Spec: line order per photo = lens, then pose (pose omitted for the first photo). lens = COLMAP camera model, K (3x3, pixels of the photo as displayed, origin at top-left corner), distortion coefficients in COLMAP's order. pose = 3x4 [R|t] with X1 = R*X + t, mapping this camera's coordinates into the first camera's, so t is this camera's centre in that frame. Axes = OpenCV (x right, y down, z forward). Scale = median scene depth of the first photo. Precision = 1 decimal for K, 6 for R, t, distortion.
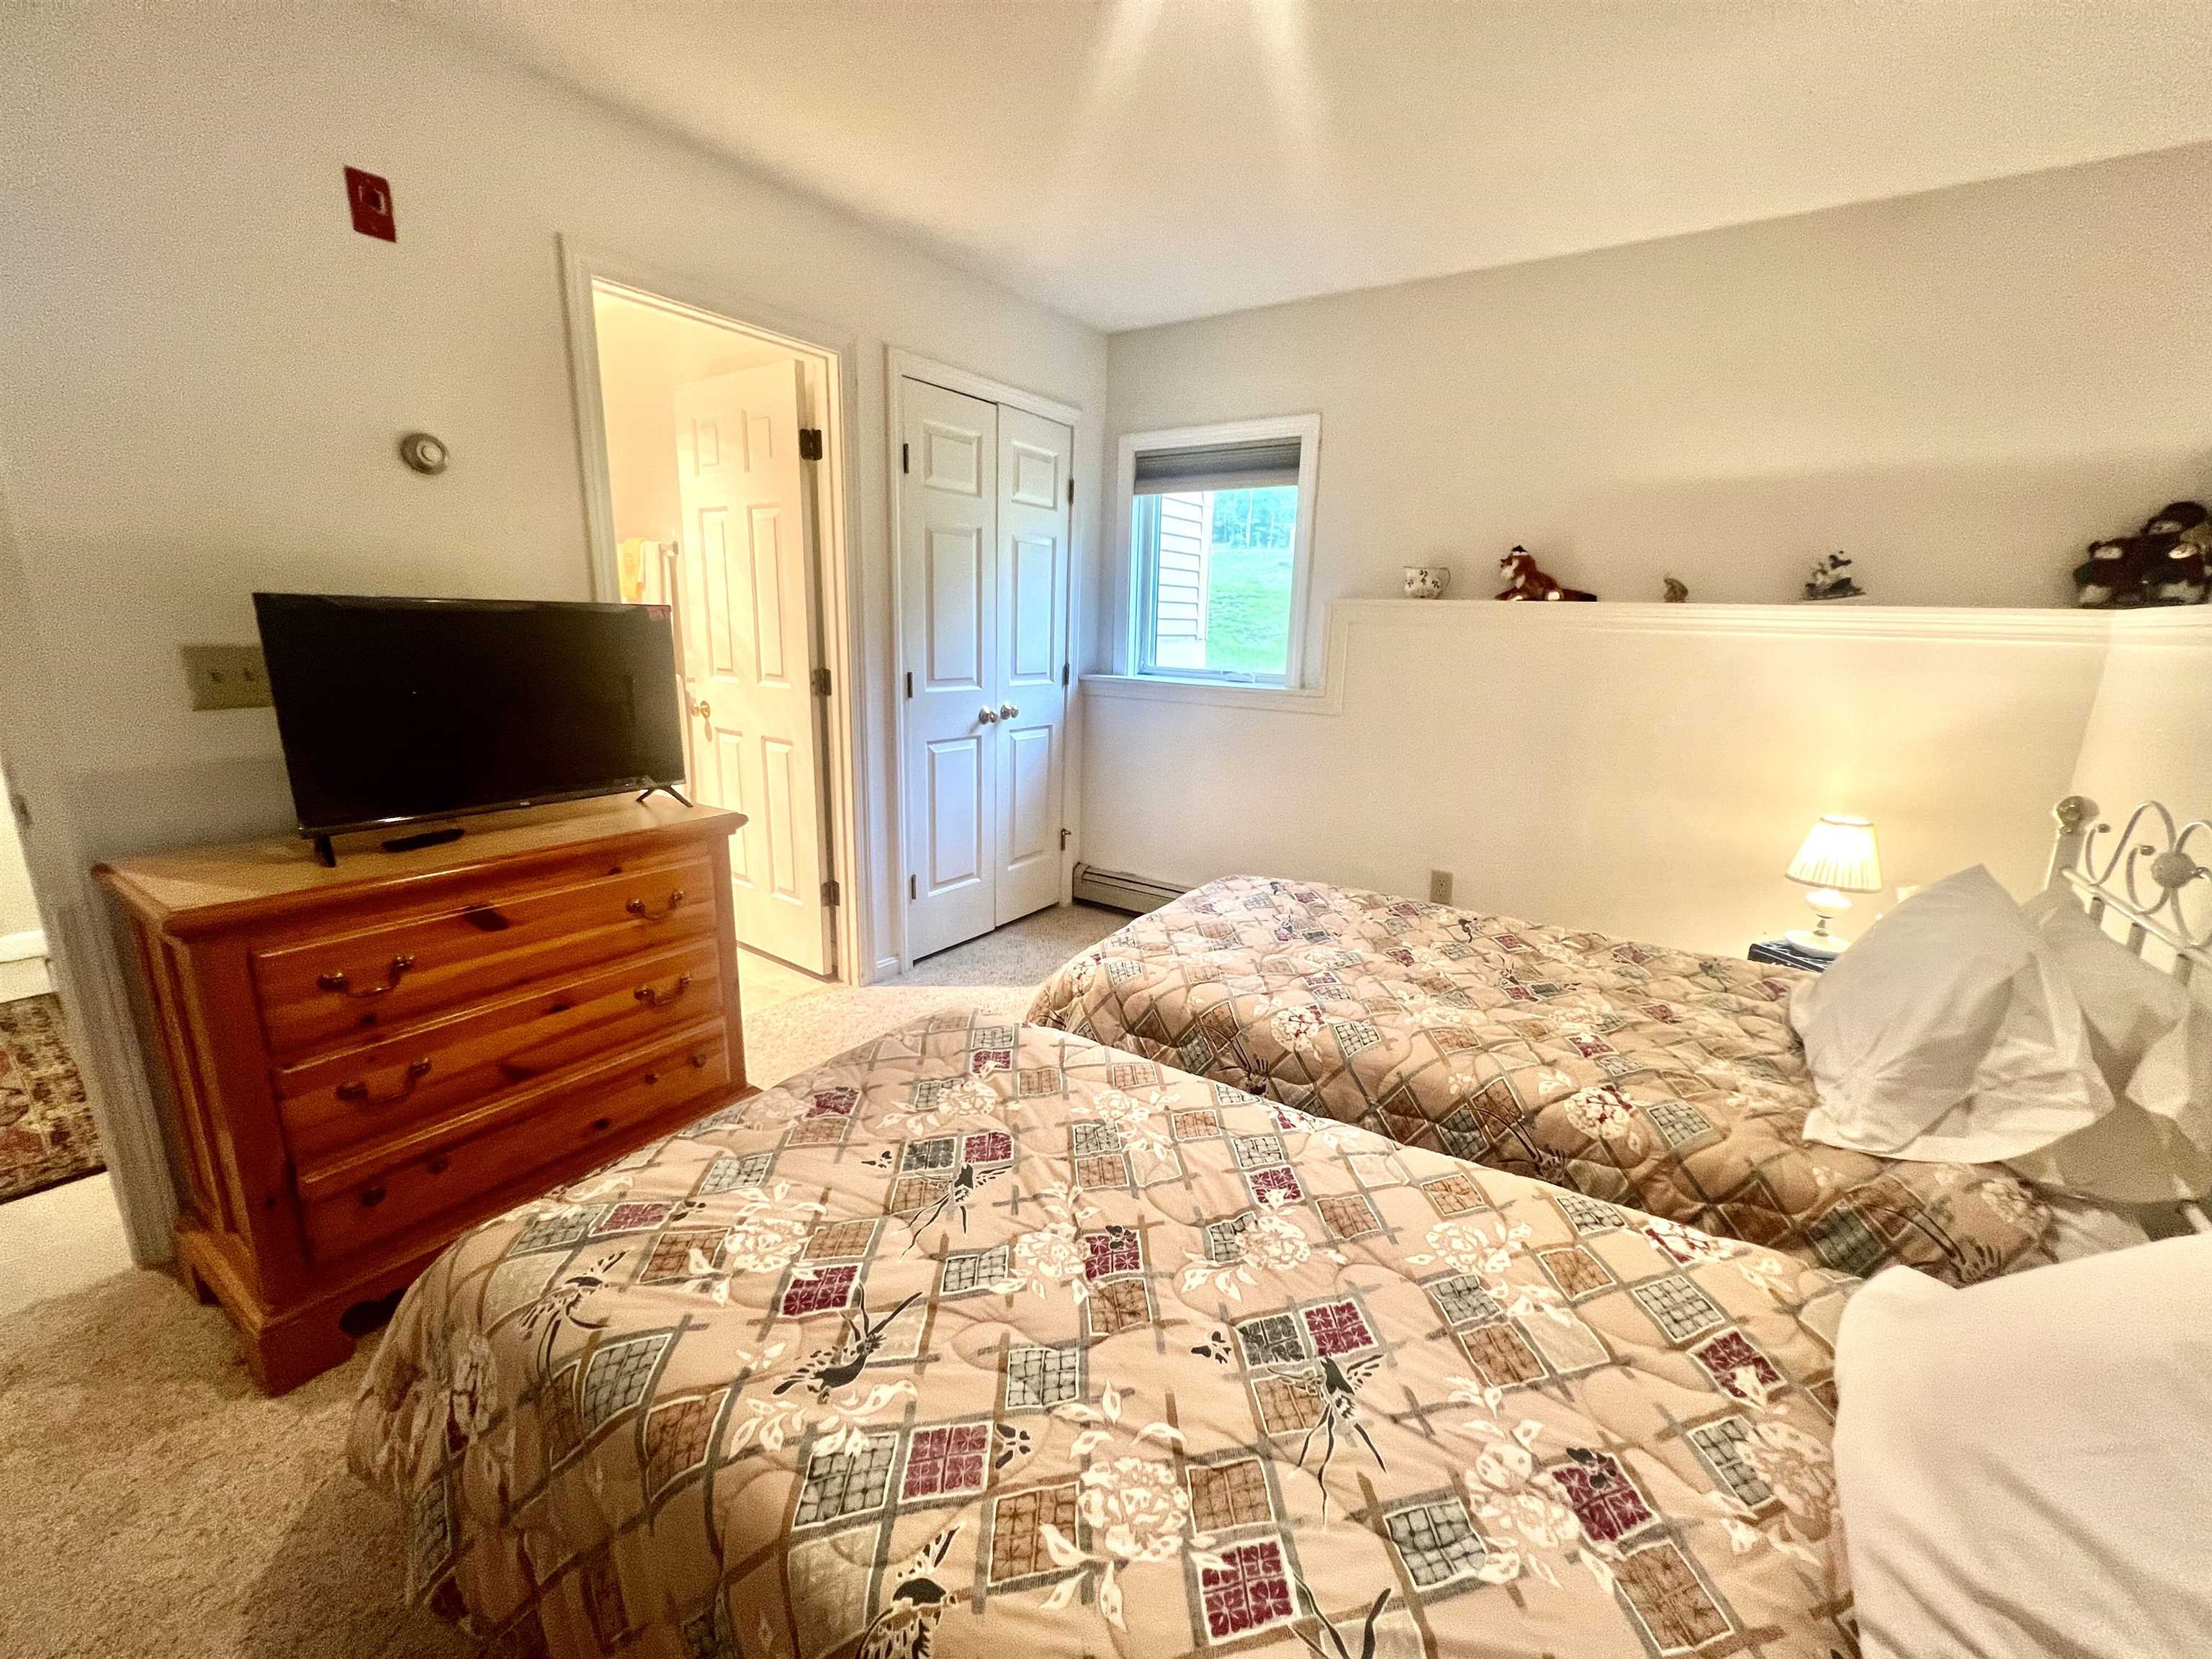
lens RADIAL K [[886.0, 0, 1115.3], [0, 886.0, 829.8], [0, 0, 1]] dist [0.000502, -0.000168]
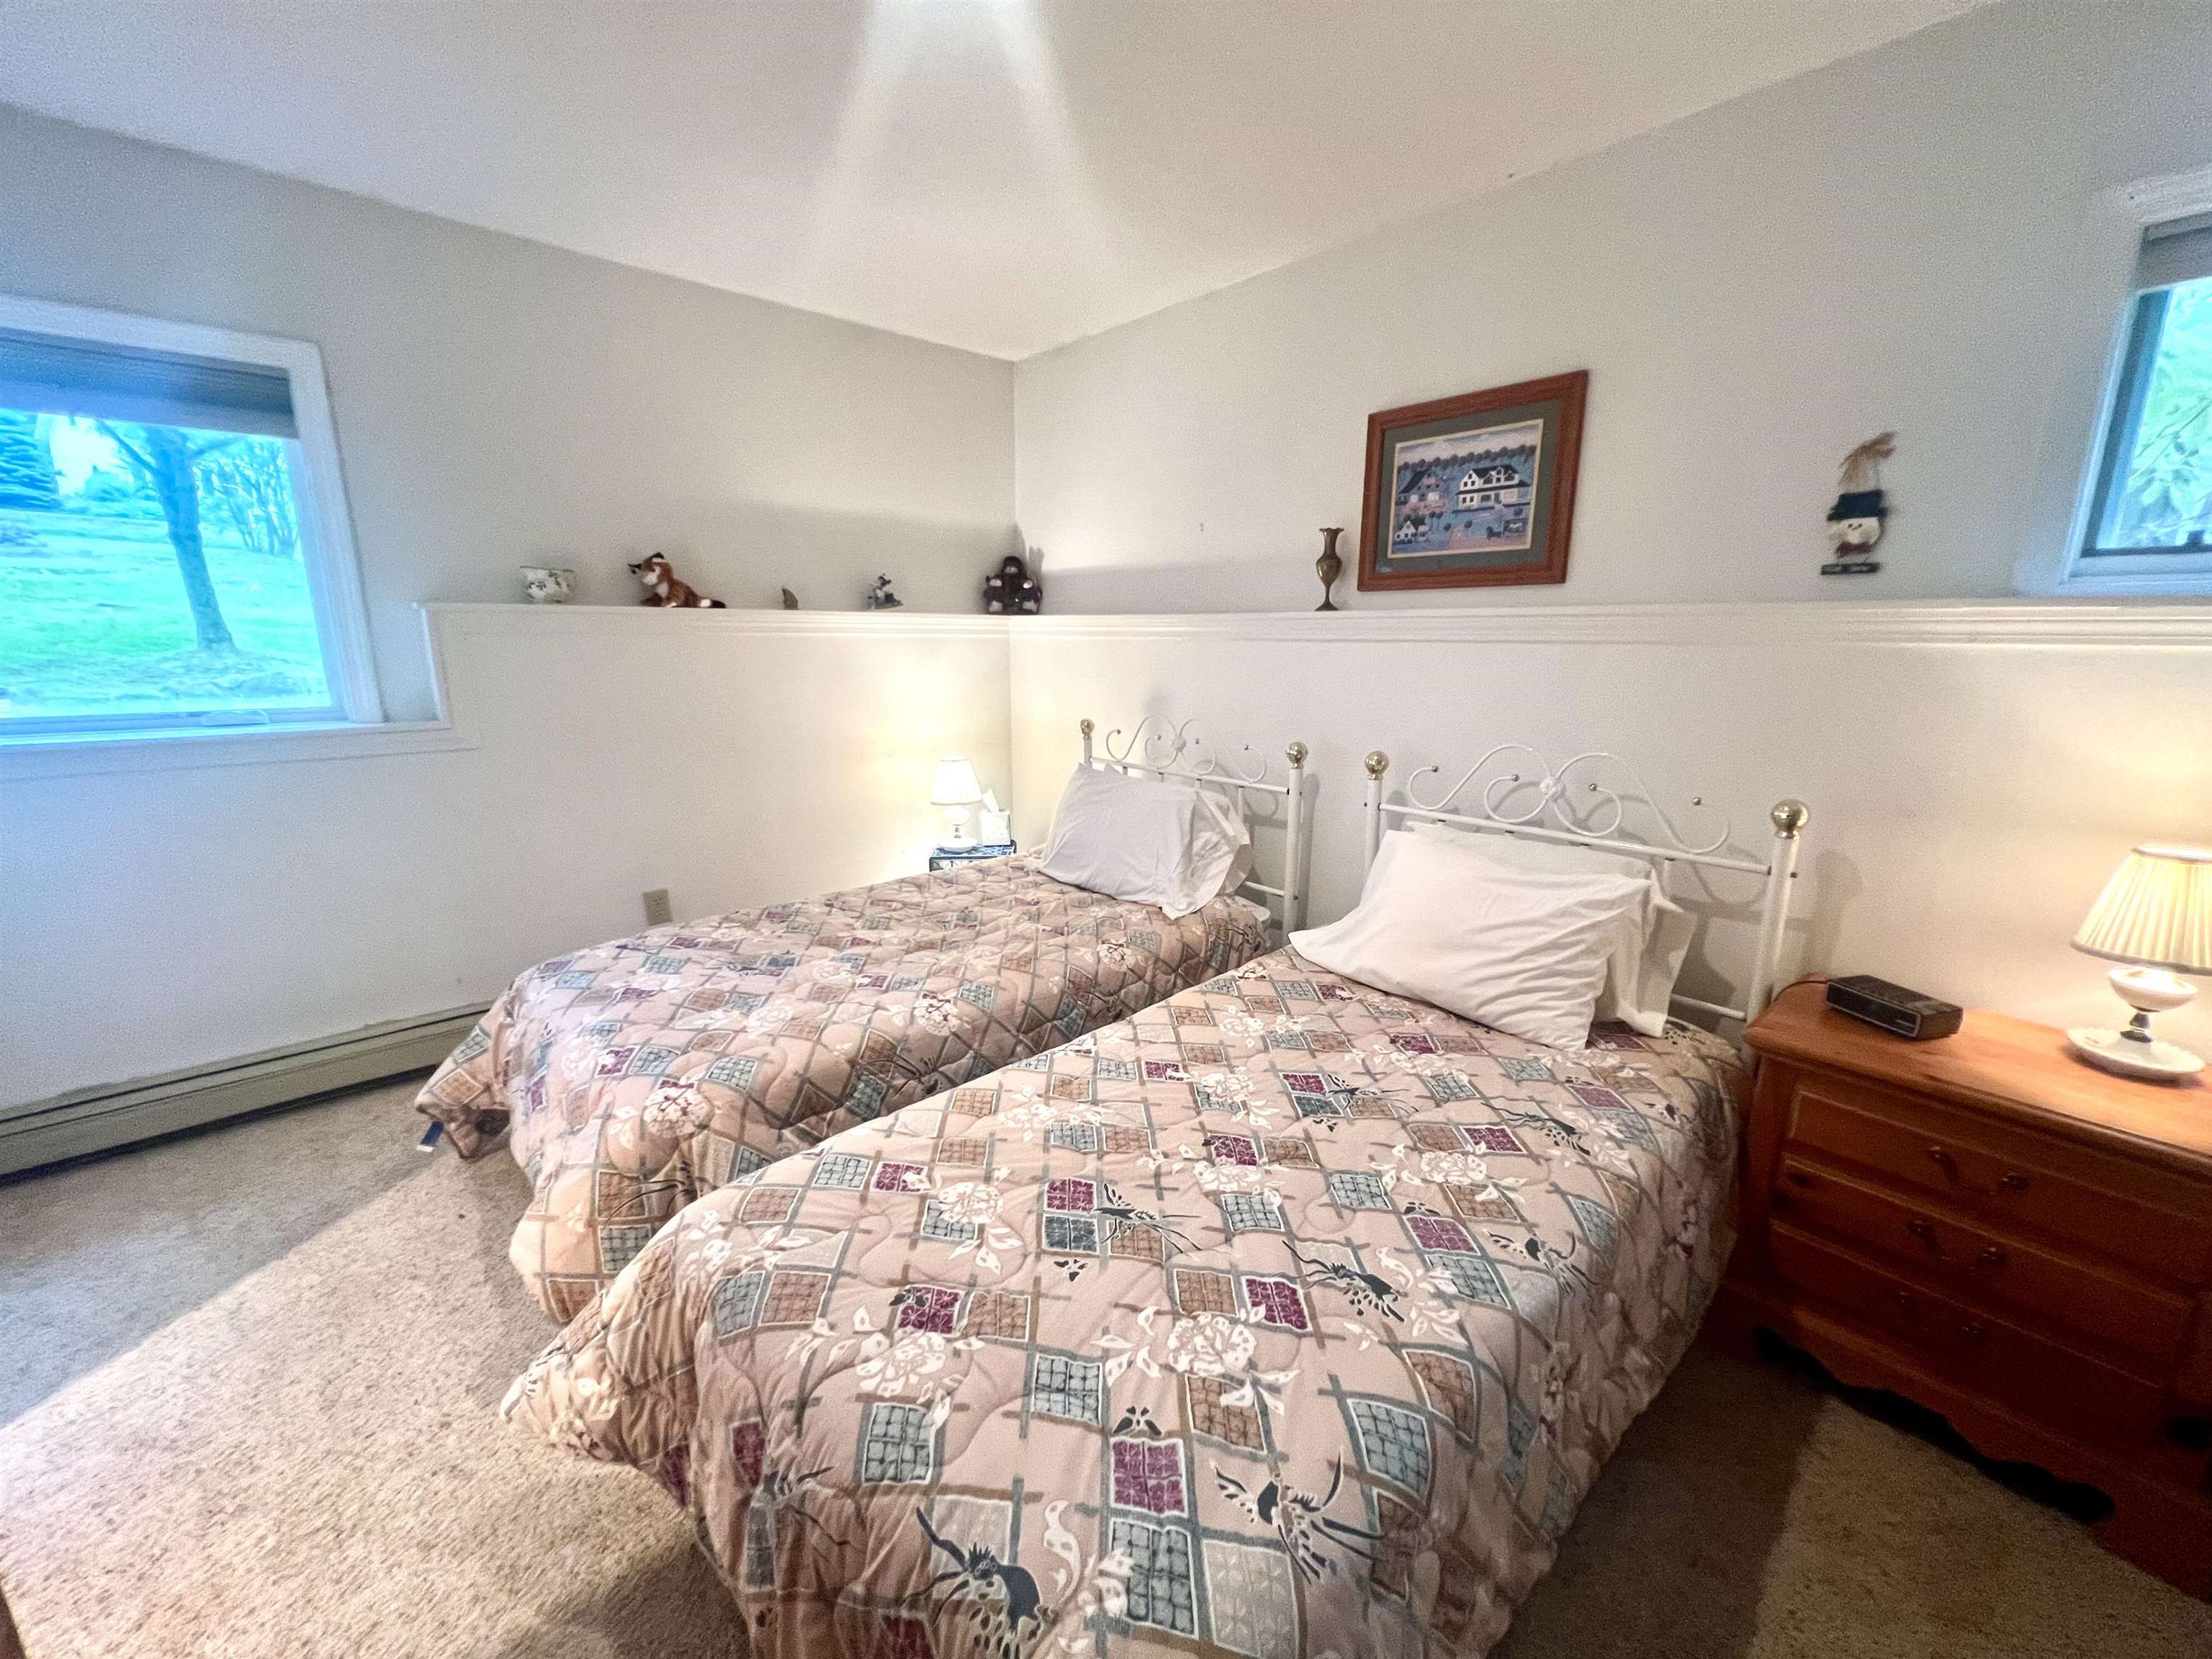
lens RADIAL K [[881.0, 0, 1116.2], [0, 881.0, 839.5], [0, 0, 1]] dist [-0.008734, 0.000074]
pose [[0.237848, -0.246116, 0.939604, -0.702041], [0.224054, 0.955178, 0.193480, -0.140105], [-0.945107, 0.164503, 0.282331, 0.462342]]
